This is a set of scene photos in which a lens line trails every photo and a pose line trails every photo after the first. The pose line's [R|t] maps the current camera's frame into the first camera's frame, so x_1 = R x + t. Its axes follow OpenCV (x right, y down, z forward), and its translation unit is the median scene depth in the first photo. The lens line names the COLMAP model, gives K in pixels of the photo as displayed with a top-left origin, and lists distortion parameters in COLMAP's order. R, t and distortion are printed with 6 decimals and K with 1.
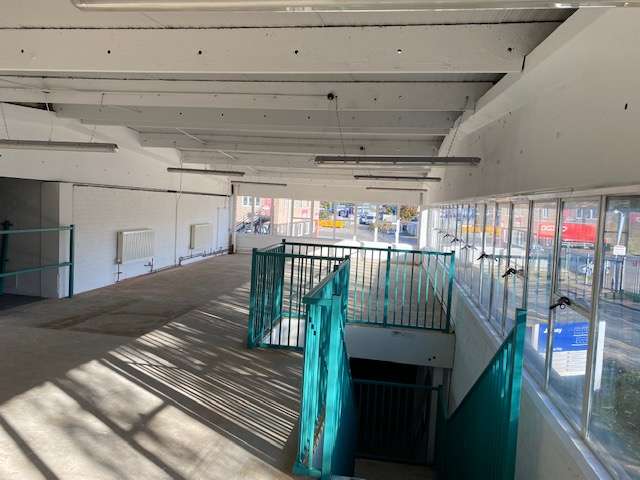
lens RADIAL K [[480.6, 0, 322.7], [0, 480.6, 239.0], [0, 0, 1]] dist [0.010330, -0.018735]
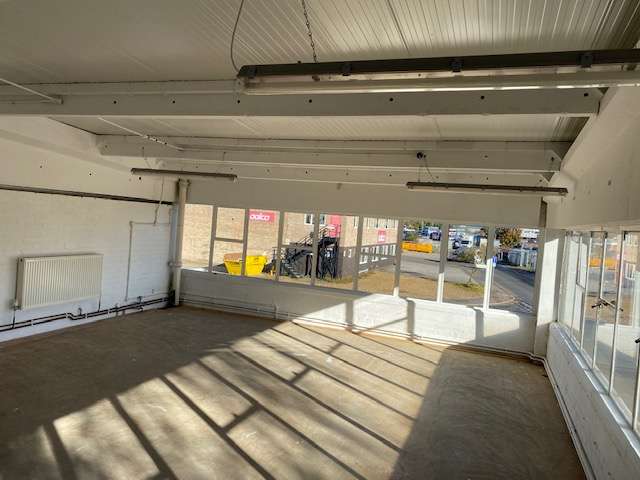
lens RADIAL K [[480.6, 0, 315.3], [0, 480.6, 239.6], [0, 0, 1]] dist [0.010330, -0.018735]
pose [[0.977847, 0.033410, -0.206636, 0.080332], [-0.041826, 0.998458, -0.036495, -0.032019], [0.205098, 0.044329, 0.977737, 0.466846]]
